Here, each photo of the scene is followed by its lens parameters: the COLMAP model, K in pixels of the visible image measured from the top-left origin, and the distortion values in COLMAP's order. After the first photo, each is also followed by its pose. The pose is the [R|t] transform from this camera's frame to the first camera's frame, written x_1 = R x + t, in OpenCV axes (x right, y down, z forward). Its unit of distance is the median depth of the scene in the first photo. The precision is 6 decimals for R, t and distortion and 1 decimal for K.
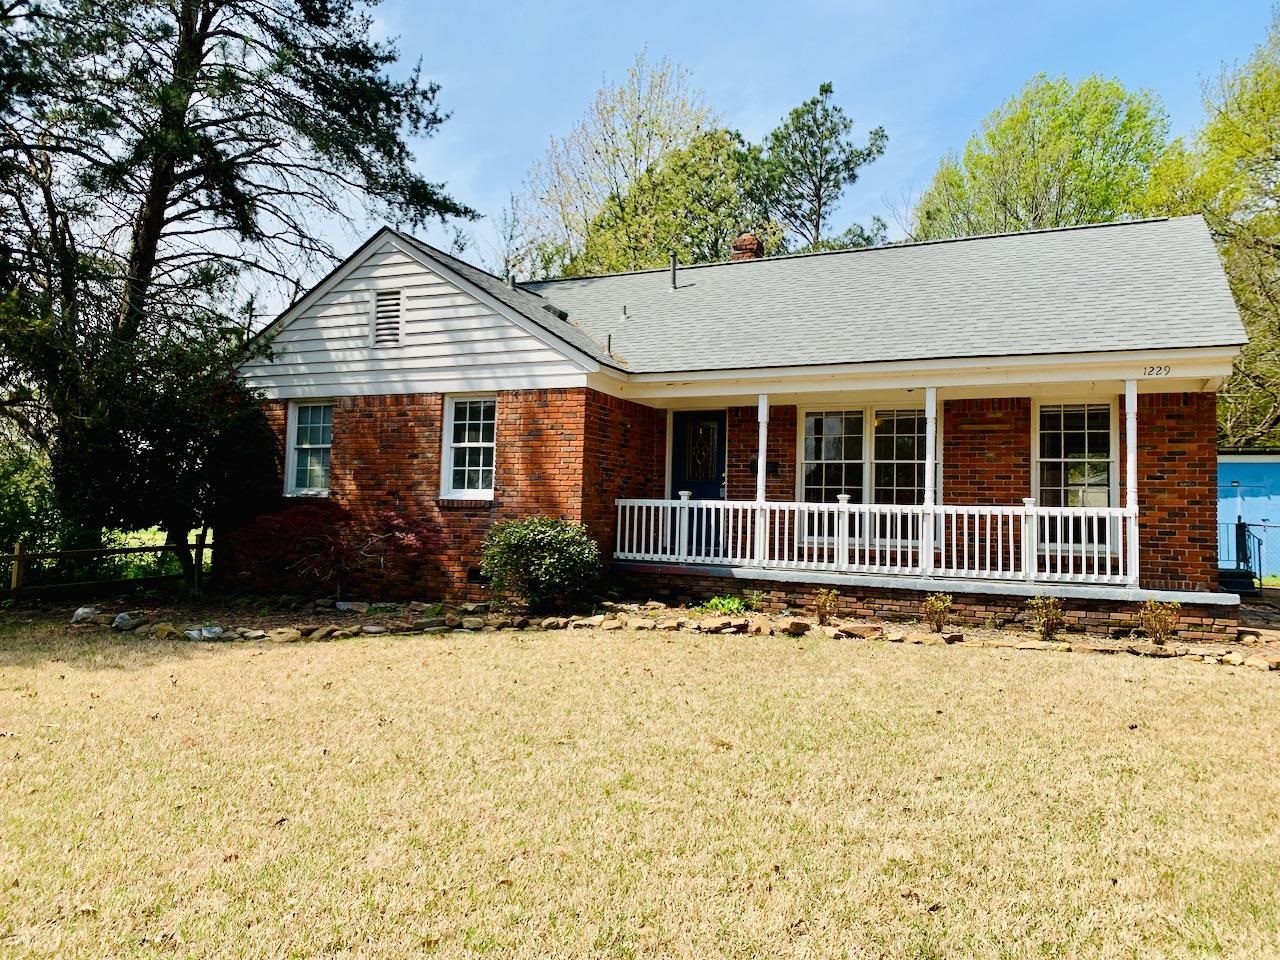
lens RADIAL K [[979.1, 0, 640.0], [0, 979.1, 466.5], [0, 0, 1]] dist [0.022667, -0.003531]
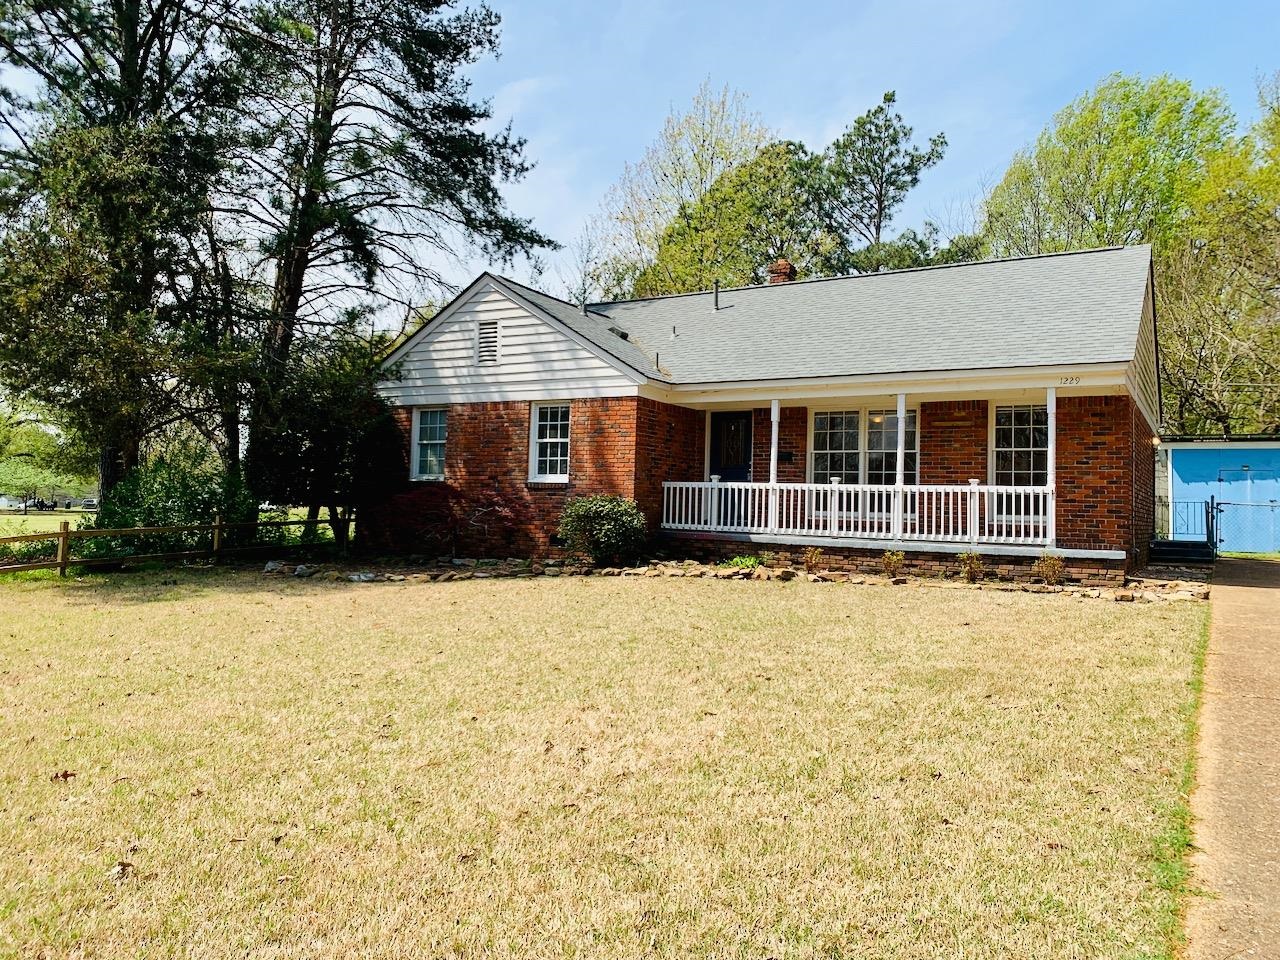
lens RADIAL K [[979.1, 0, 640.3], [0, 979.1, 487.9], [0, 0, 1]] dist [0.022667, -0.003531]
pose [[0.995808, -0.002245, -0.091436, 0.064433], [0.005253, 0.999453, 0.032665, -0.000913], [0.091313, -0.033009, 0.995275, -0.287462]]
